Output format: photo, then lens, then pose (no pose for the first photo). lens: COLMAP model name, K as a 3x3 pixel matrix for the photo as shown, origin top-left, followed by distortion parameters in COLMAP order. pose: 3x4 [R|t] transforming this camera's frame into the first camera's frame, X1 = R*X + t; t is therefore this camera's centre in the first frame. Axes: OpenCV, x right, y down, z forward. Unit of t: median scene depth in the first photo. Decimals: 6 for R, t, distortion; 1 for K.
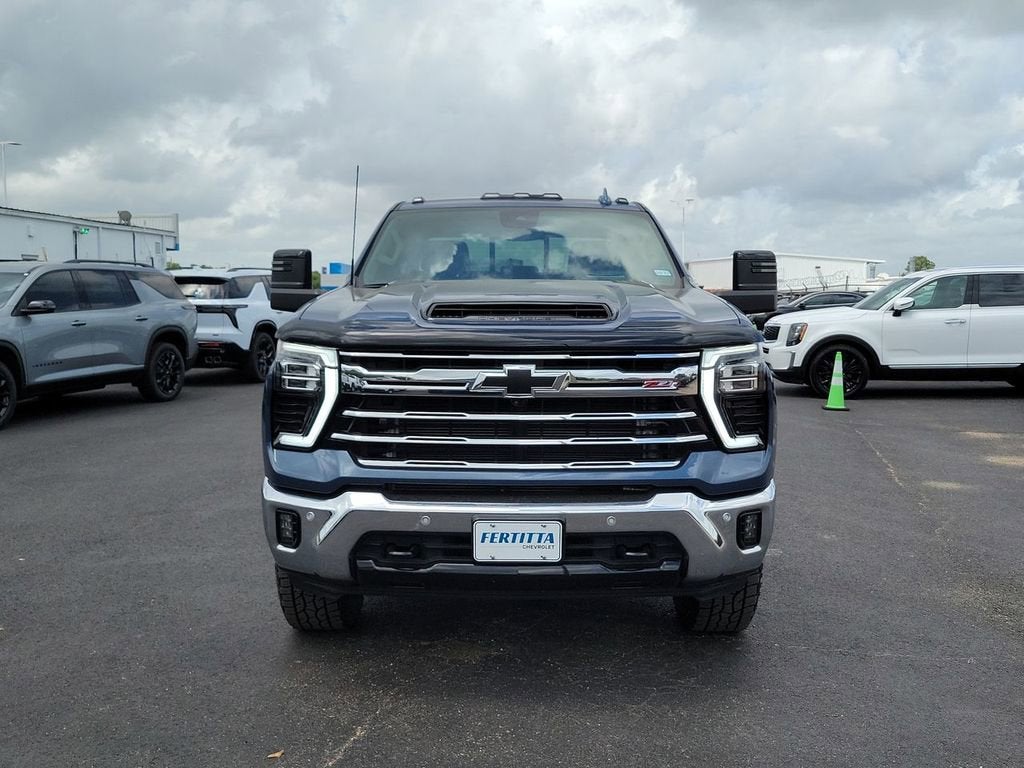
lens RADIAL K [[1058.9, 0, 507.4], [0, 1058.9, 377.7], [0, 0, 1]] dist [0.008506, 0.014123]
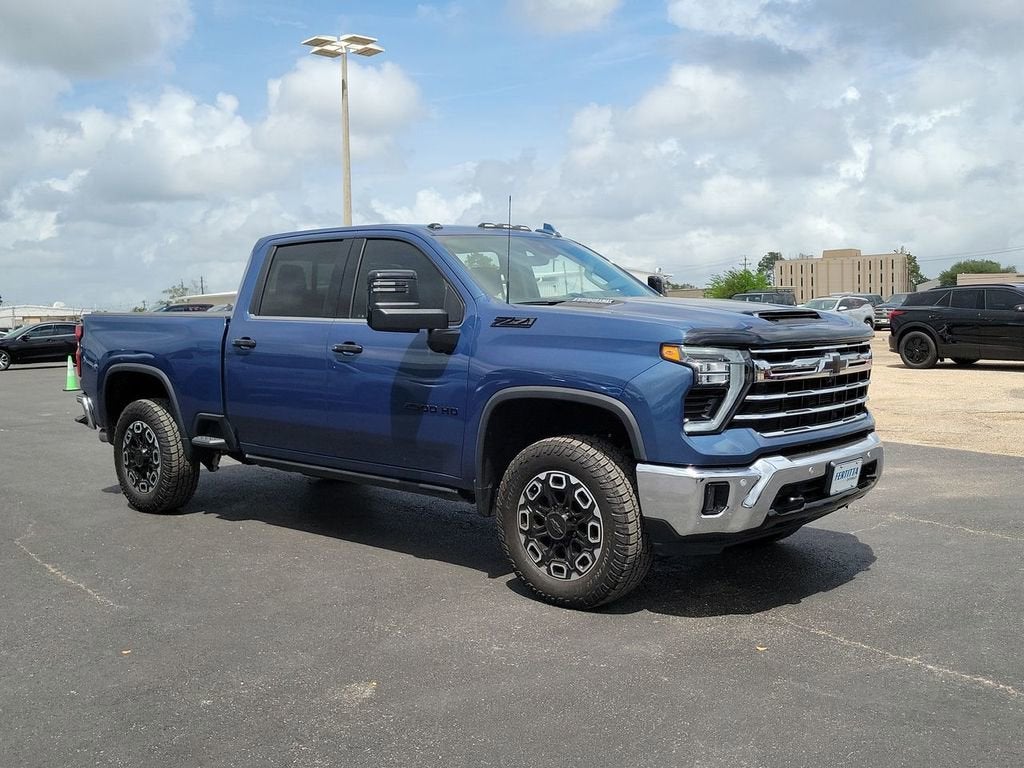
lens RADIAL K [[1058.9, 0, 507.4], [0, 1058.9, 377.7], [0, 0, 1]] dist [0.008506, 0.014123]
pose [[0.691373, -0.064658, 0.719599, -1.289209], [0.084194, 0.996412, 0.008639, -0.027352], [-0.717575, 0.054613, 0.694337, 0.326726]]
